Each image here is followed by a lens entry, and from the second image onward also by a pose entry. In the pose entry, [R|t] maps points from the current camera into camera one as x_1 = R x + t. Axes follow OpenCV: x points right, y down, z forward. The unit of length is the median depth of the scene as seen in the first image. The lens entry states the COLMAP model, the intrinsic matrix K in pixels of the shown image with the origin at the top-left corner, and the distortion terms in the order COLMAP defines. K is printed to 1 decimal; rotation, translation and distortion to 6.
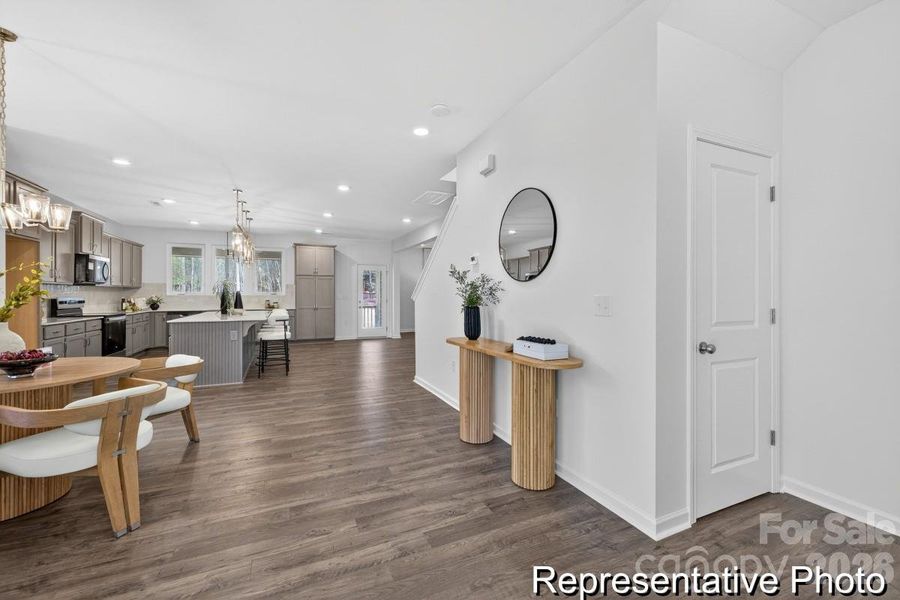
lens RADIAL K [[374.3, 0, 448.8], [0, 374.3, 295.0], [0, 0, 1]] dist [-0.000542, 0.000175]
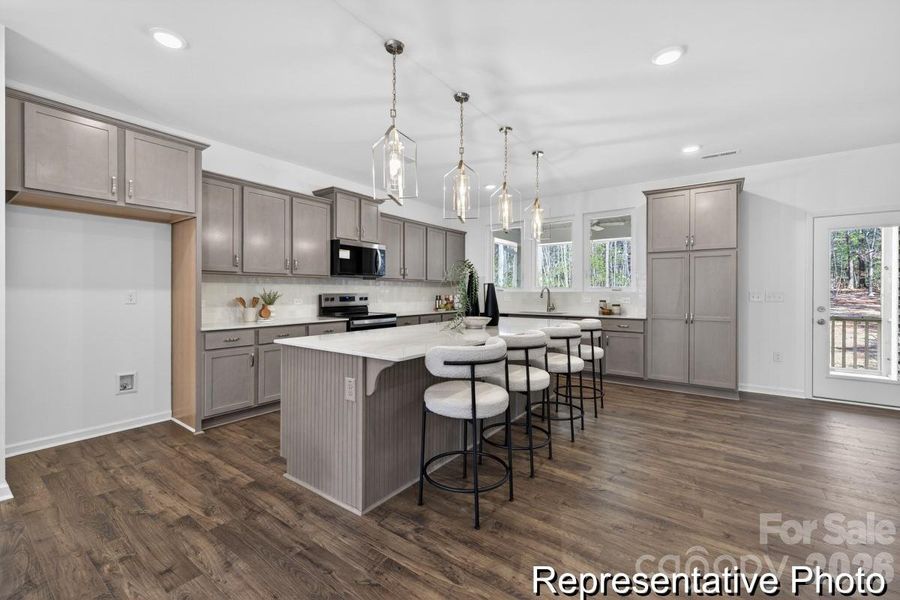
lens RADIAL K [[374.3, 0, 452.2], [0, 374.3, 296.2], [0, 0, 1]] dist [-0.000542, 0.000175]
pose [[0.500344, 0.012835, -0.865732, -0.111491], [-0.004695, 0.999916, 0.012111, 0.001100], [0.865814, -0.001995, 0.500362, 0.595877]]
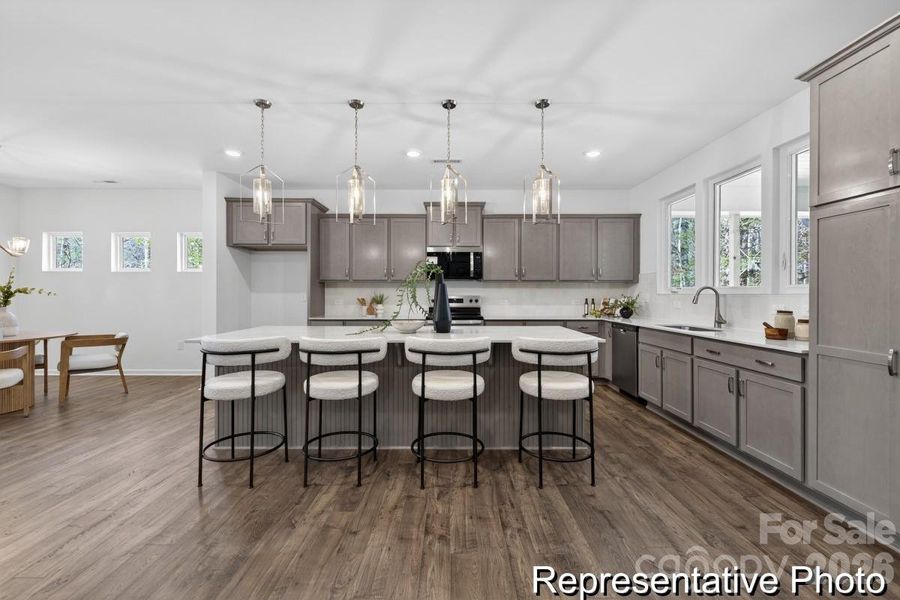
lens RADIAL K [[374.3, 0, 451.6], [0, 374.3, 292.5], [0, 0, 1]] dist [-0.000542, 0.000175]
pose [[-0.398385, -0.007718, -0.917186, -0.119611], [-0.002601, 0.999970, -0.007285, 0.004079], [0.917215, -0.000517, -0.398393, 1.040820]]
